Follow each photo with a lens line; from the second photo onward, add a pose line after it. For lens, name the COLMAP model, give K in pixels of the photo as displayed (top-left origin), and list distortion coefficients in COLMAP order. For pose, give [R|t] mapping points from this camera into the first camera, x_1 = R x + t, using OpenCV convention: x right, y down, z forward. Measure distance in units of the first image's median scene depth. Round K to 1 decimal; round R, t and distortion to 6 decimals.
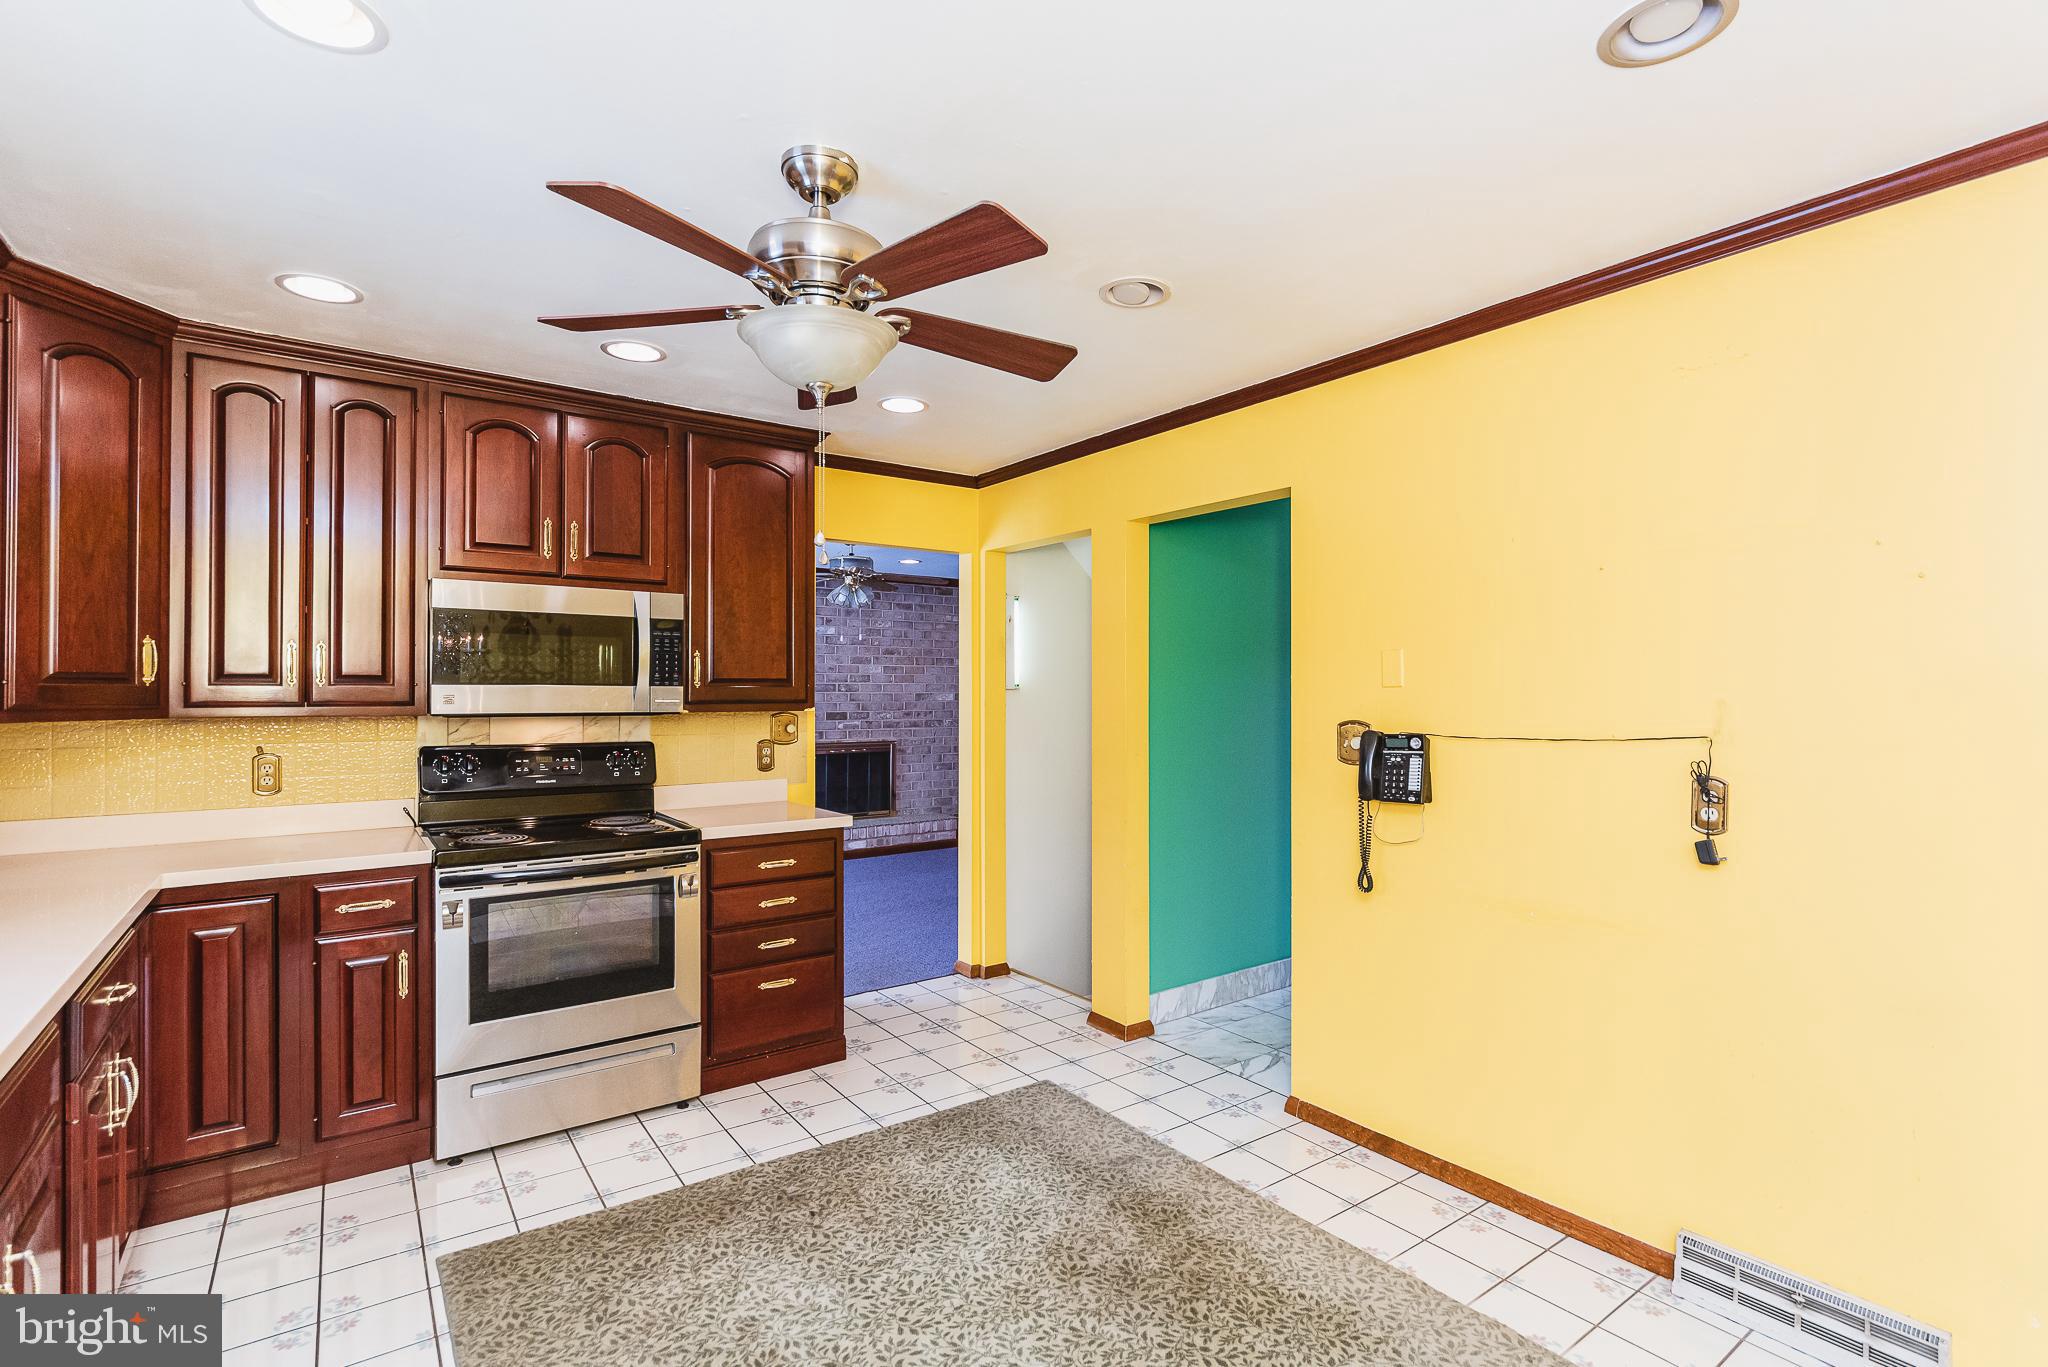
lens RADIAL K [[970.0, 0, 1036.6], [0, 970.0, 690.3], [0, 0, 1]] dist [-0.003780, 0.000340]
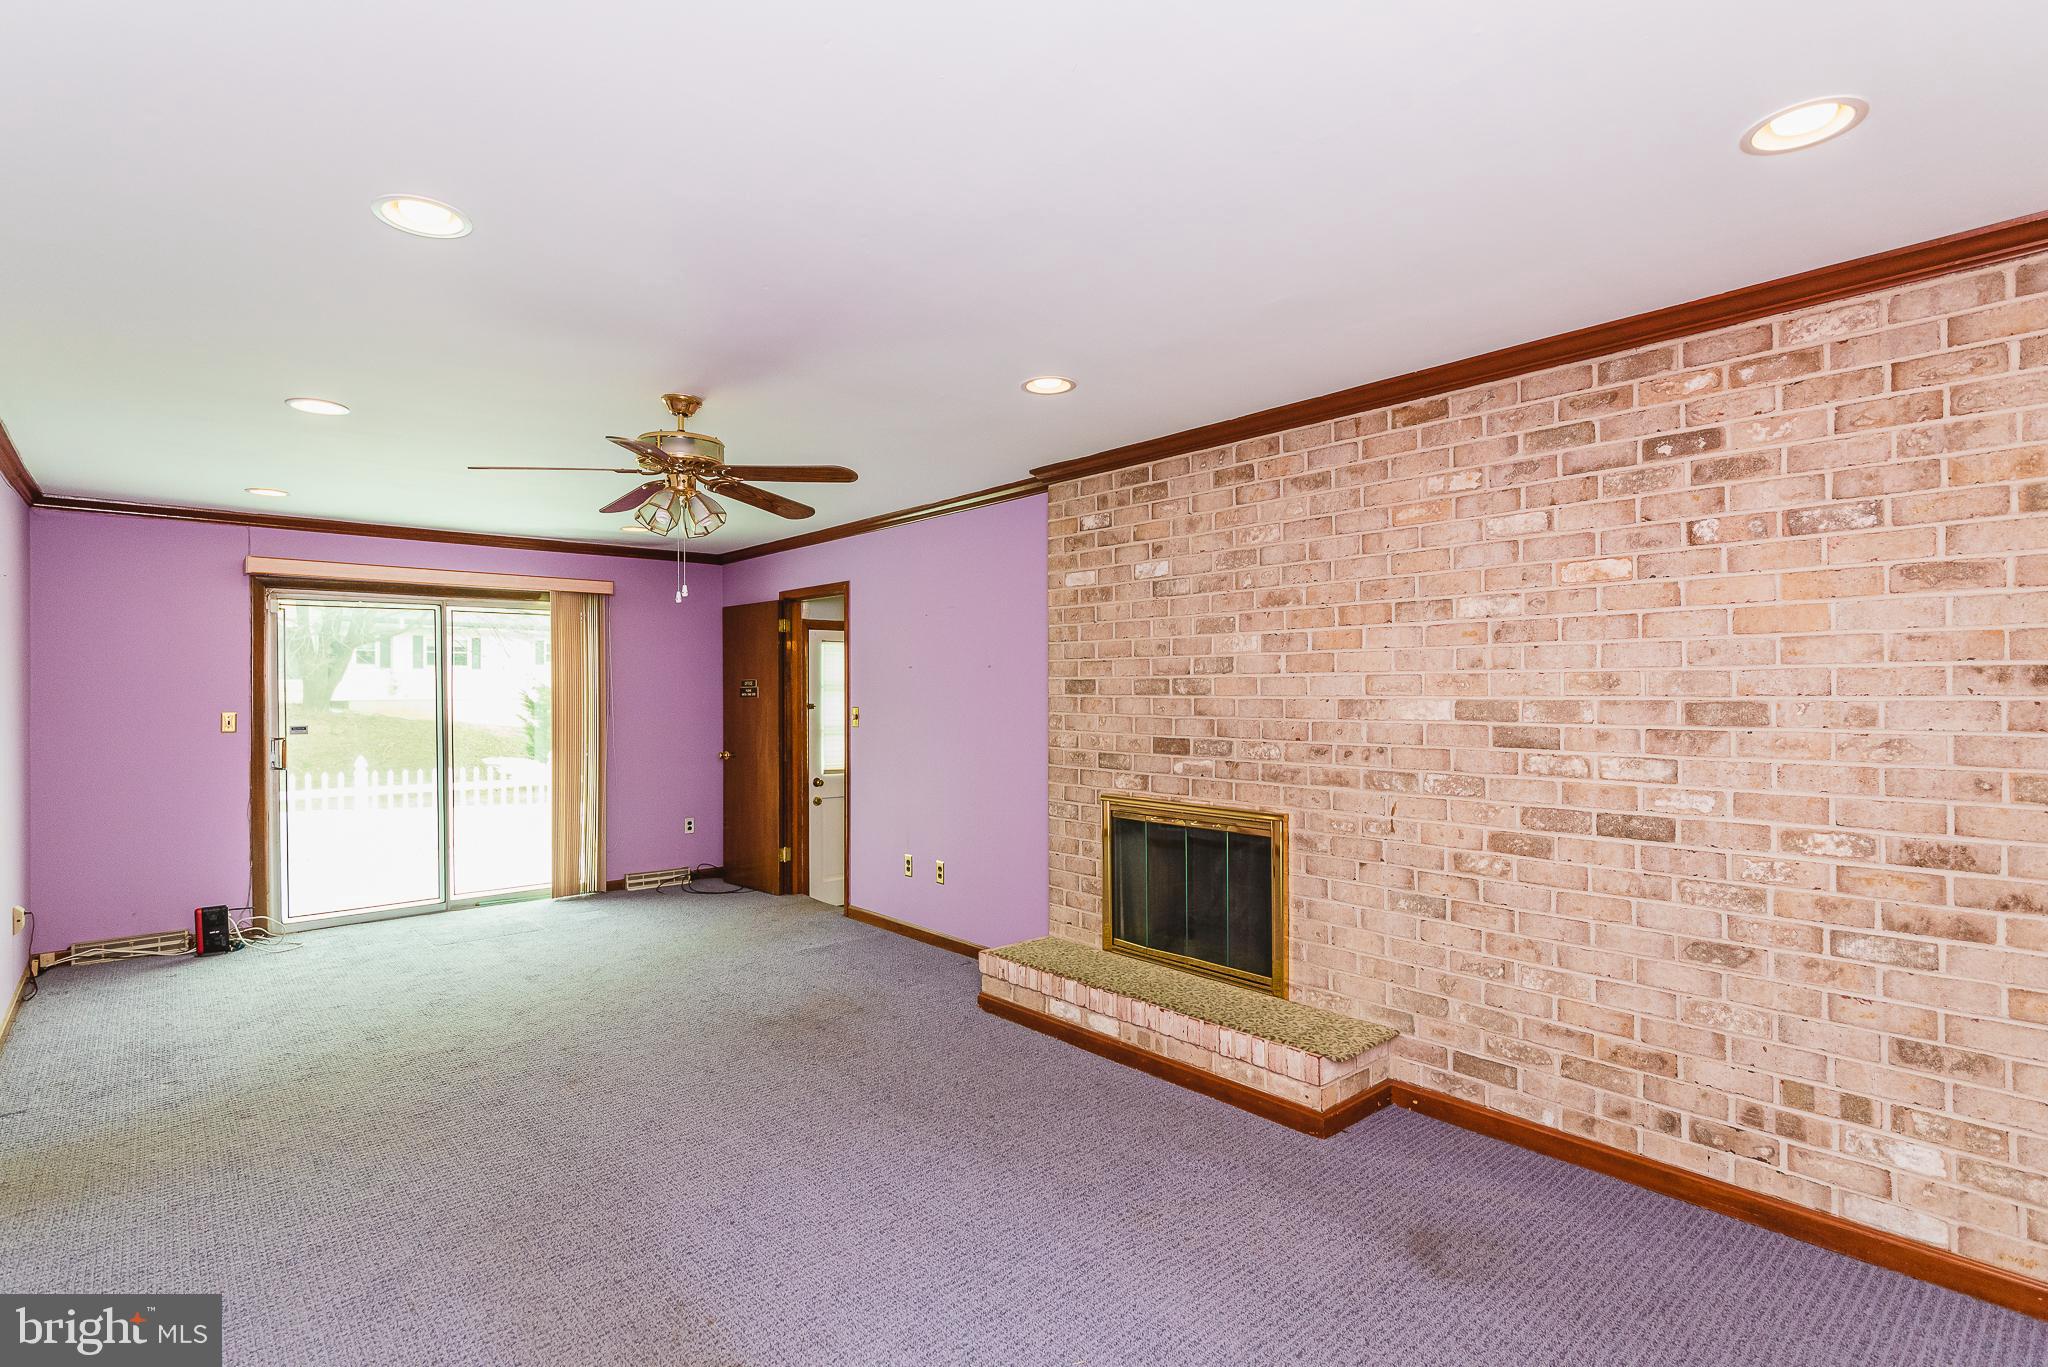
lens RADIAL K [[970.0, 0, 1036.6], [0, 970.0, 690.3], [0, 0, 1]] dist [-0.003780, 0.000340]
pose [[0.115983, -0.000234, -0.993251, 0.246257], [0.006921, 0.999976, 0.000573, -0.001457], [0.993227, -0.006941, 0.115981, 0.835512]]
